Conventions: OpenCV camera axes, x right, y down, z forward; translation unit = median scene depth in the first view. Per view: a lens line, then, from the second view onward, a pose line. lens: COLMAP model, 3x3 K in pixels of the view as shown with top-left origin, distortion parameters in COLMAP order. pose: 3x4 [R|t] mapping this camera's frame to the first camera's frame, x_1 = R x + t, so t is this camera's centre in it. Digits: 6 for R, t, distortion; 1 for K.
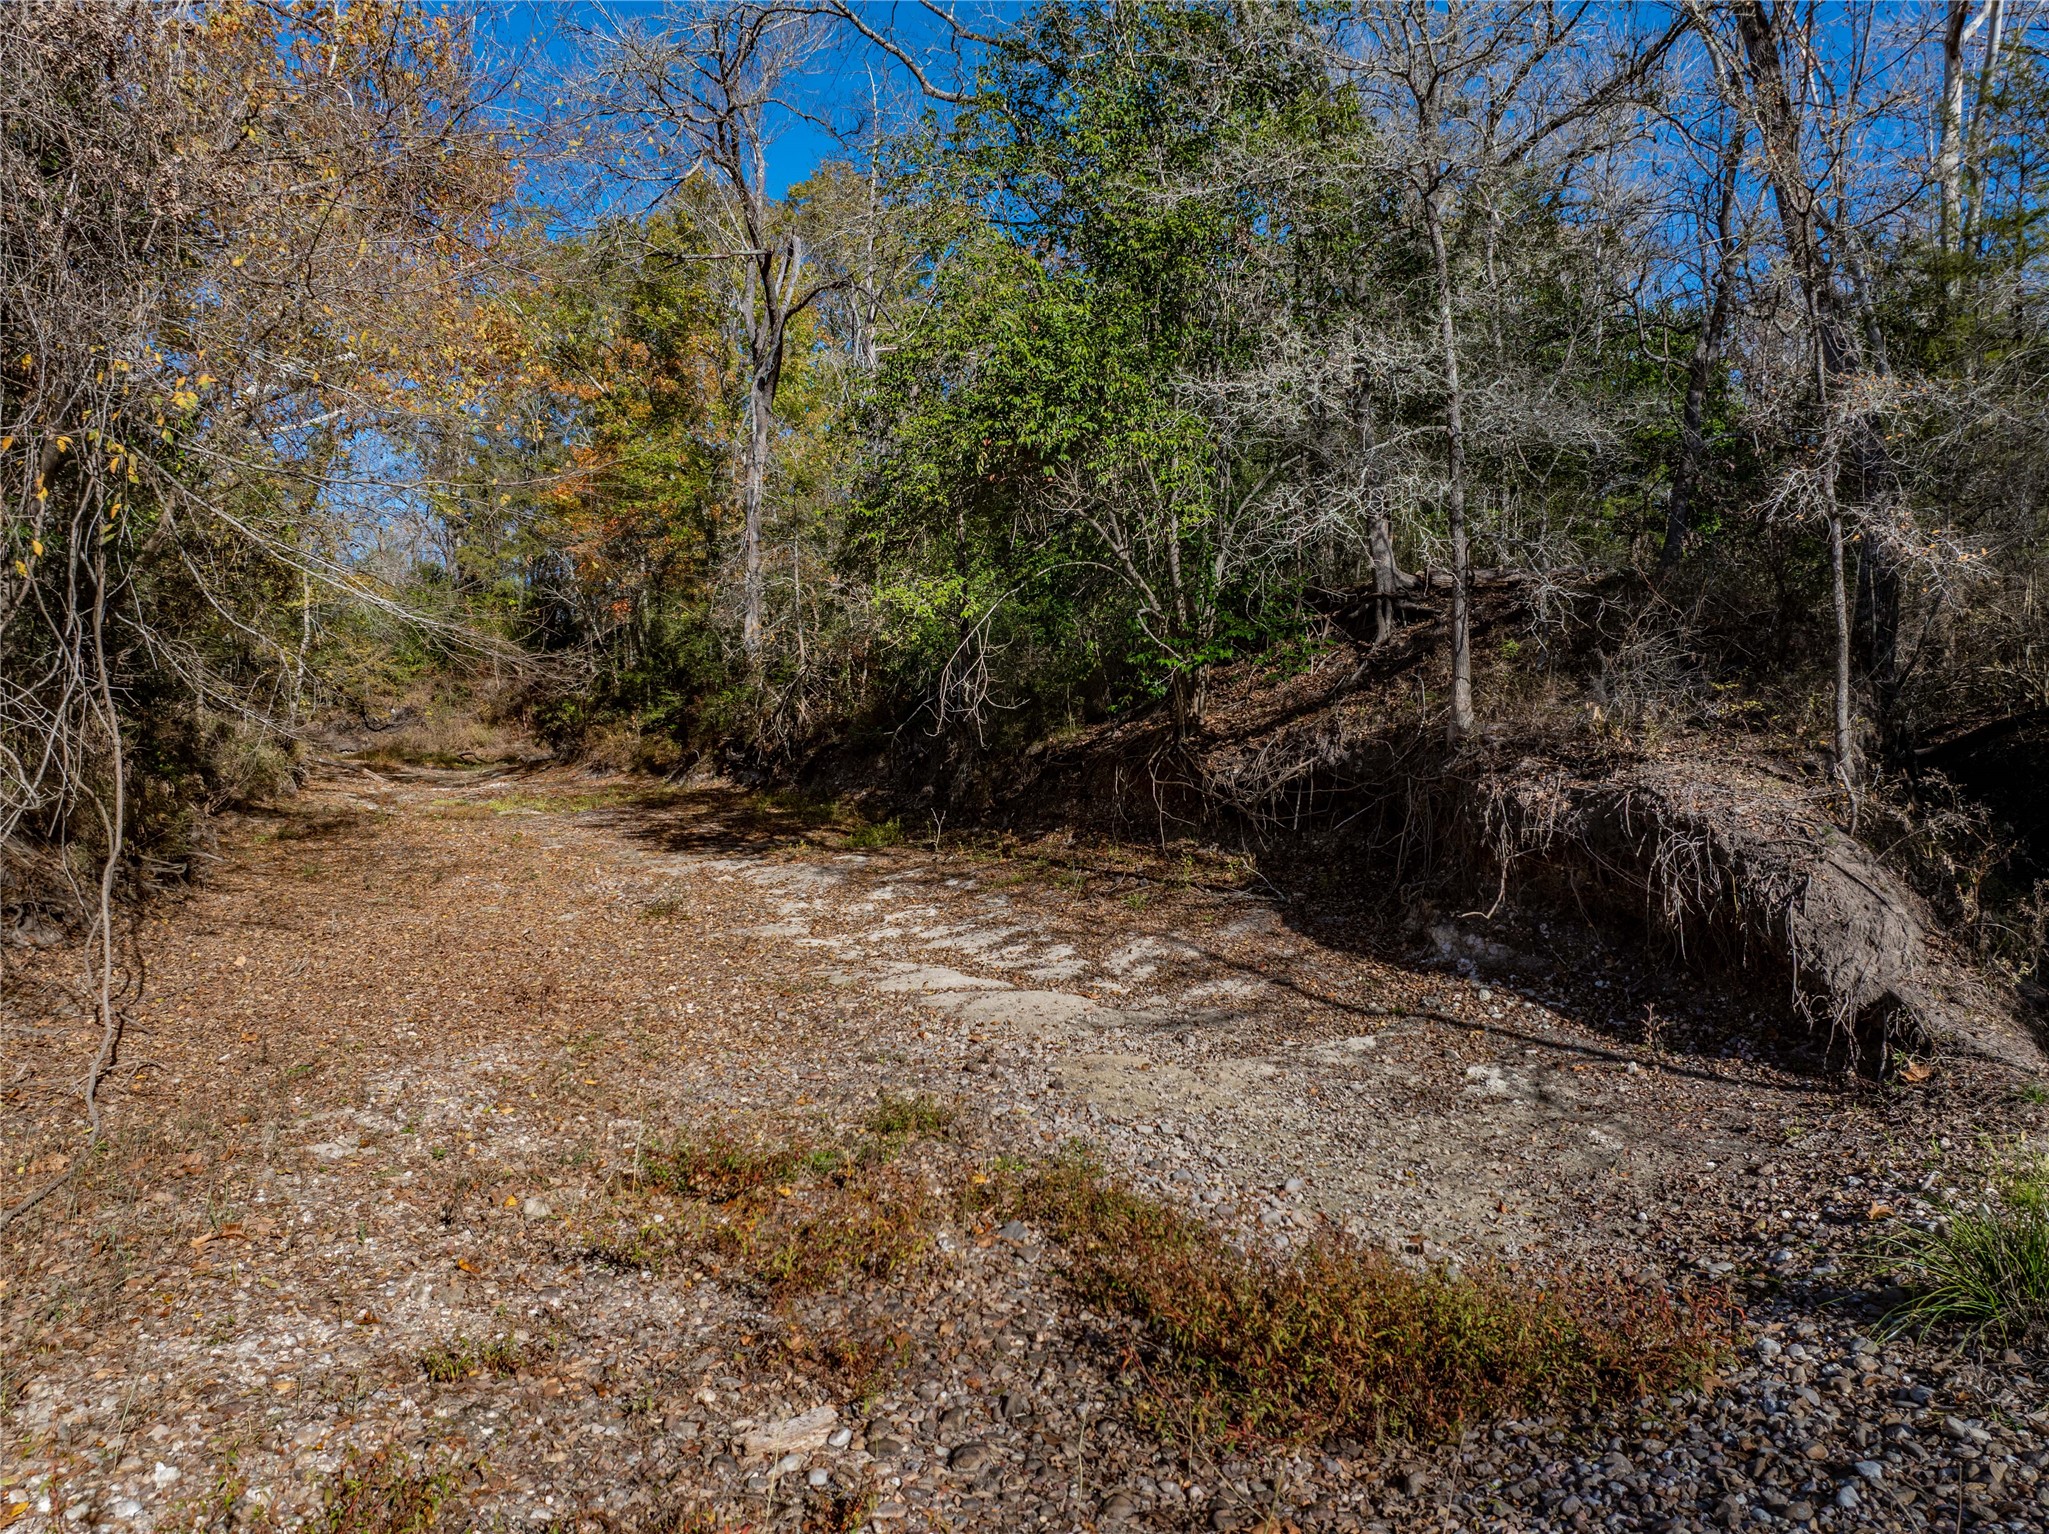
lens RADIAL K [[1449.0, 0, 1023.1], [0, 1449.0, 766.3], [0, 0, 1]] dist [-0.025093, 0.000031]
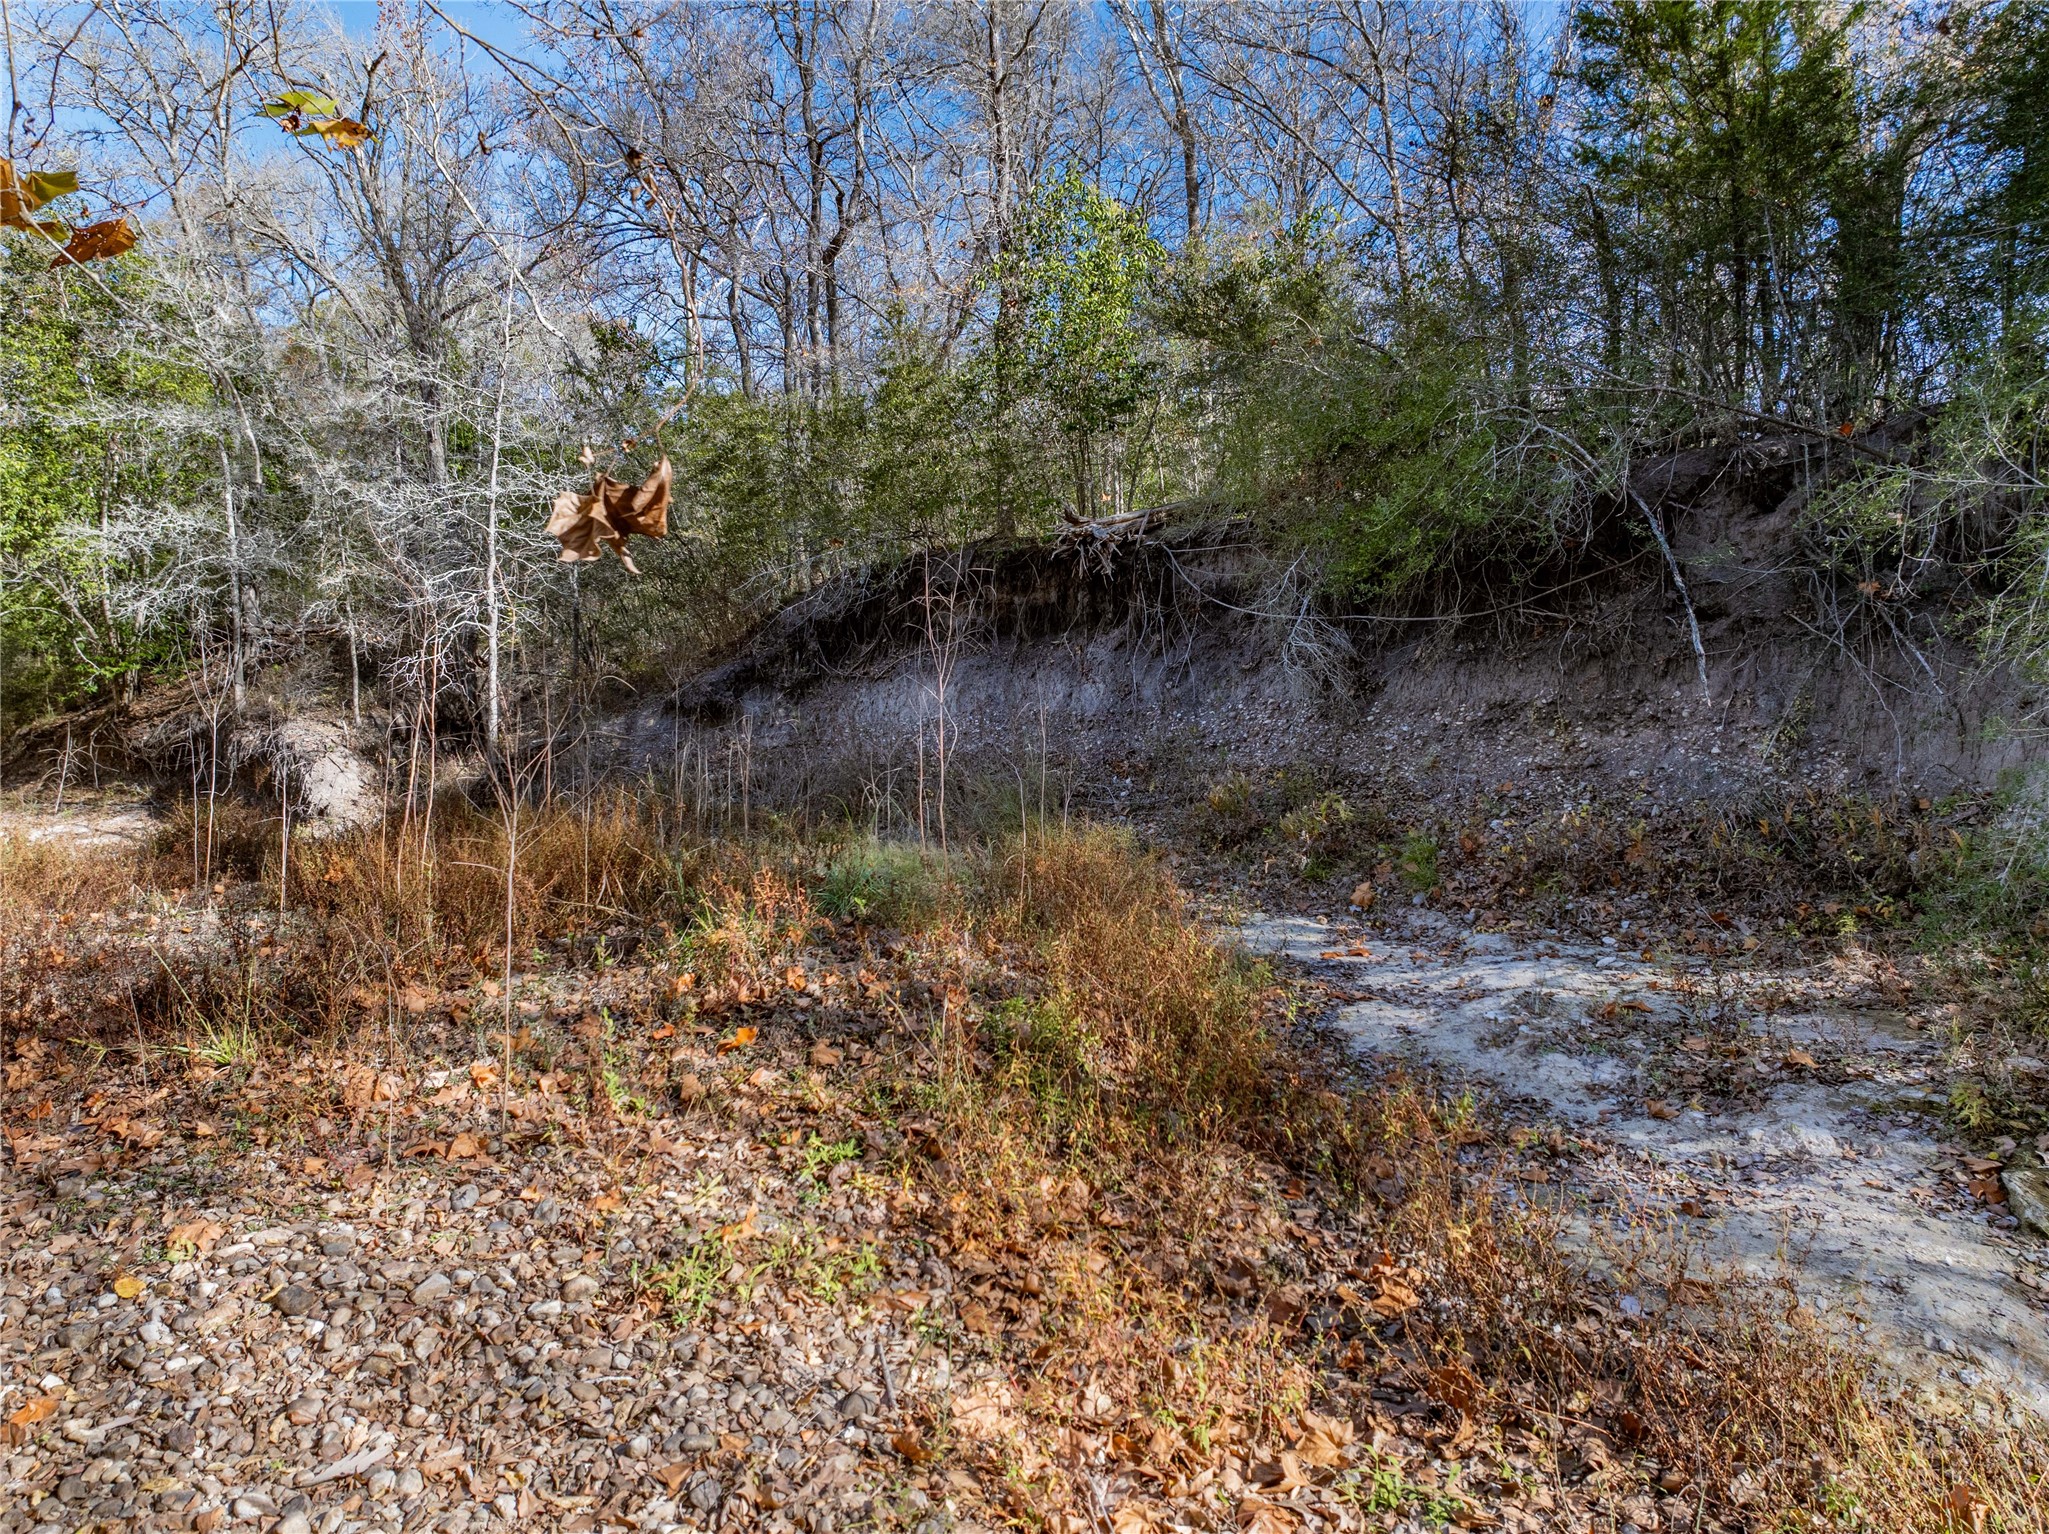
lens RADIAL K [[1449.0, 0, 1025.9], [0, 1449.0, 767.7], [0, 0, 1]] dist [-0.025093, 0.000031]
pose [[0.847403, -0.012909, 0.530793, 0.122335], [0.015158, 0.999885, 0.000118, 0.050106], [-0.530733, 0.007946, 0.847502, -0.889577]]
